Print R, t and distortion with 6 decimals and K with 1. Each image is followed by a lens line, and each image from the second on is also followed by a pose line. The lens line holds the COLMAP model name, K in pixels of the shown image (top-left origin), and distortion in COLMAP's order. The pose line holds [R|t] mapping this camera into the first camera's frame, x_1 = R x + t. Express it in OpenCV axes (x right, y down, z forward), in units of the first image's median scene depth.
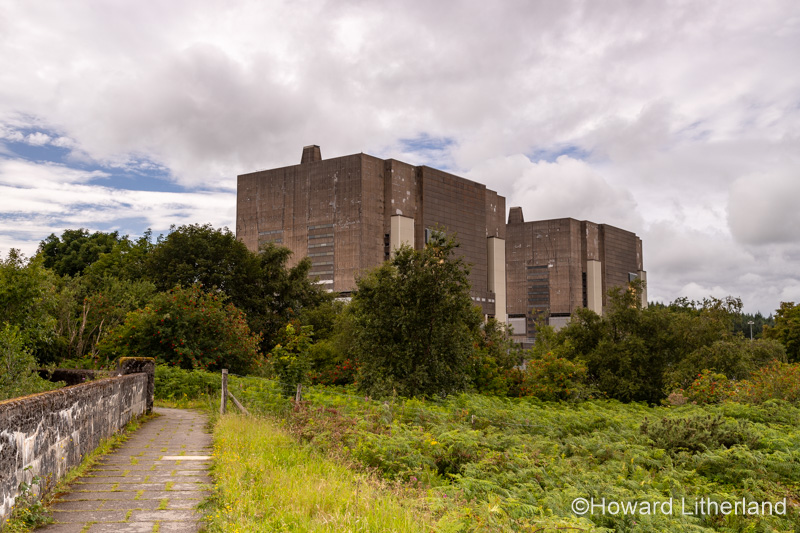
lens RADIAL K [[831.0, 0, 400.0], [0, 831.0, 266.5], [0, 0, 1]] dist [-0.004425, -0.000639]
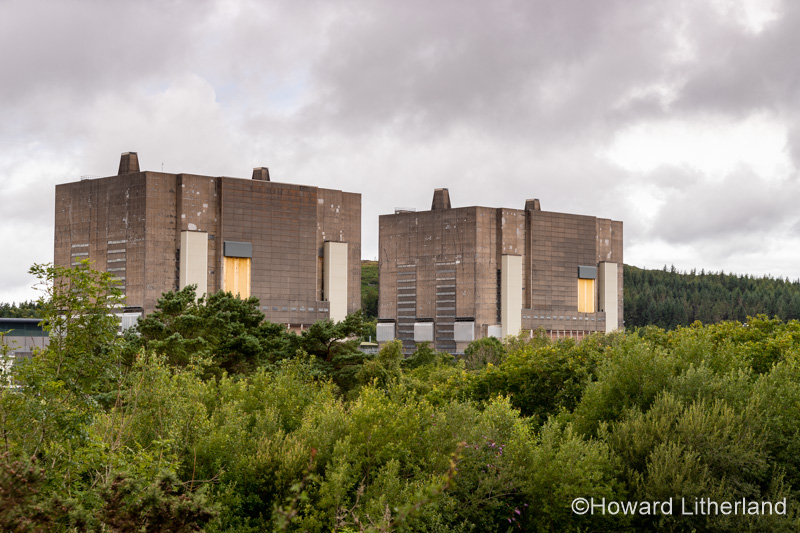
lens RADIAL K [[1382.7, 0, 400.0], [0, 1382.7, 266.5], [0, 0, 1]] dist [0.031817, 0.049457]
pose [[0.987119, -0.009366, -0.159712, 0.474679], [0.015990, 0.999062, 0.040242, -0.074166], [0.159185, -0.042277, 0.986343, -0.563733]]
